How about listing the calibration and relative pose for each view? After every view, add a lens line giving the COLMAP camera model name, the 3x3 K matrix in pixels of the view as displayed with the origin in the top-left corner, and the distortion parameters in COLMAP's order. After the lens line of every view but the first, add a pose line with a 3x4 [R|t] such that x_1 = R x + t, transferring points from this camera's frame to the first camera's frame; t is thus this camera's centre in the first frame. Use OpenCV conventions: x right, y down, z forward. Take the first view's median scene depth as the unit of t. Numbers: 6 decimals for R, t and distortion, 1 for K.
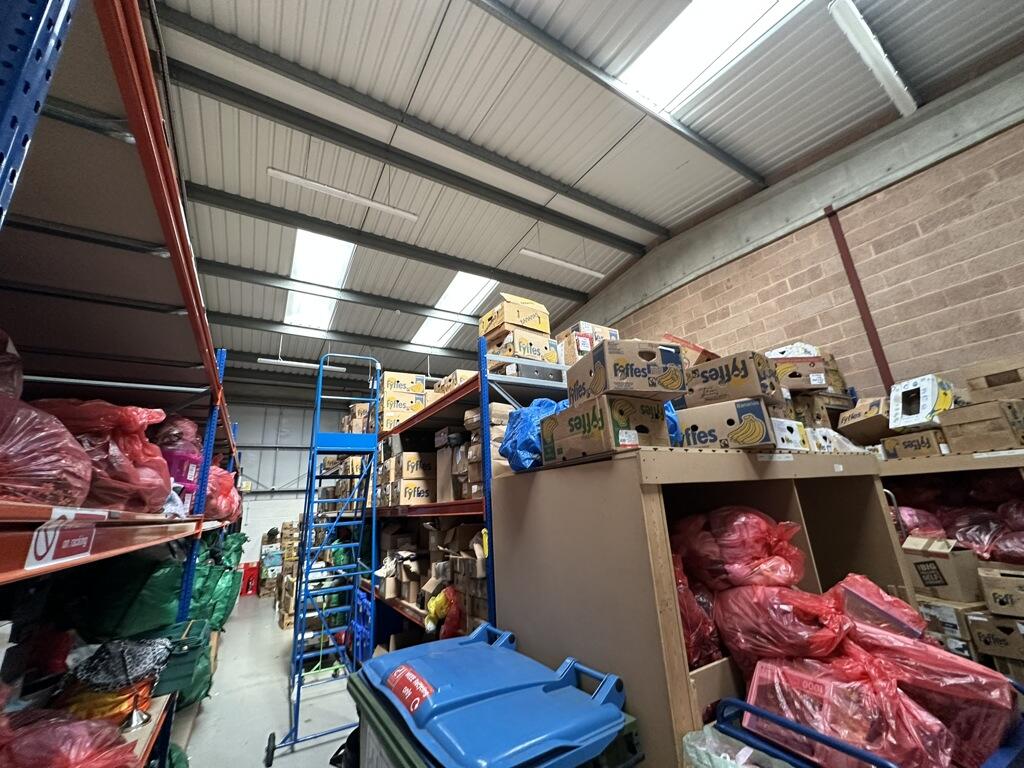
lens RADIAL K [[408.1, 0, 512.0], [0, 408.1, 384.0], [0, 0, 1]] dist [-0.001533, -0.000216]
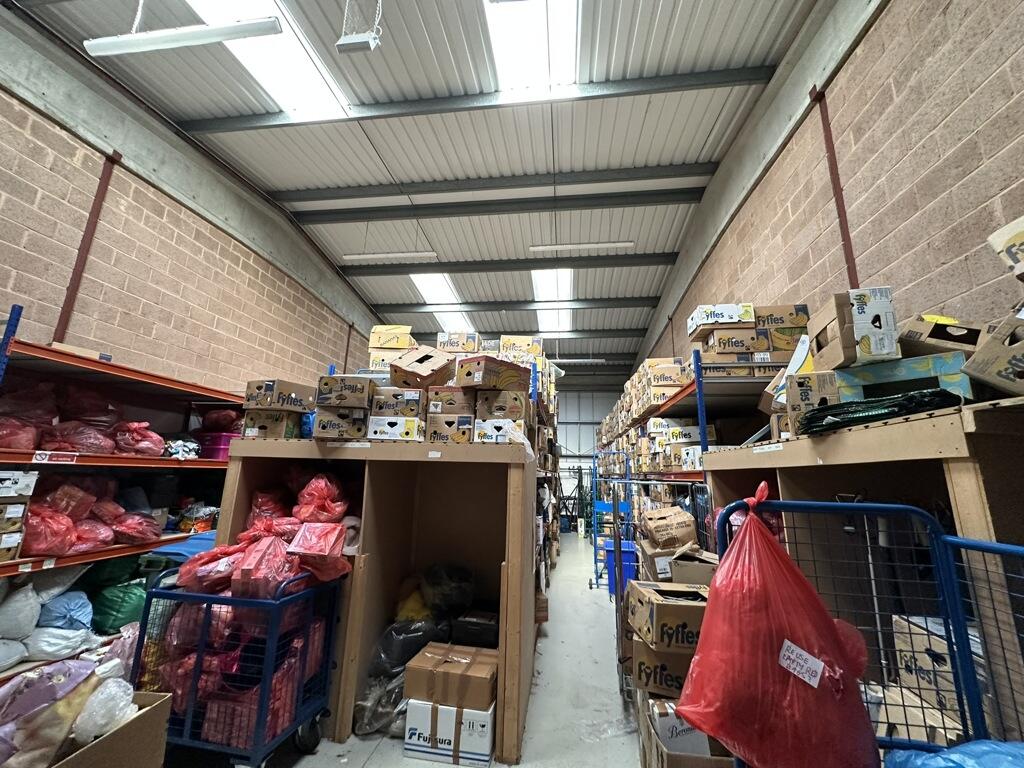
lens RADIAL K [[408.1, 0, 512.0], [0, 408.1, 384.0], [0, 0, 1]] dist [-0.001533, -0.000216]
pose [[0.777536, -0.057217, -0.626230, 0.918859], [0.104122, 0.993820, 0.038476, -0.015454], [0.620159, -0.095121, 0.778688, 0.106003]]
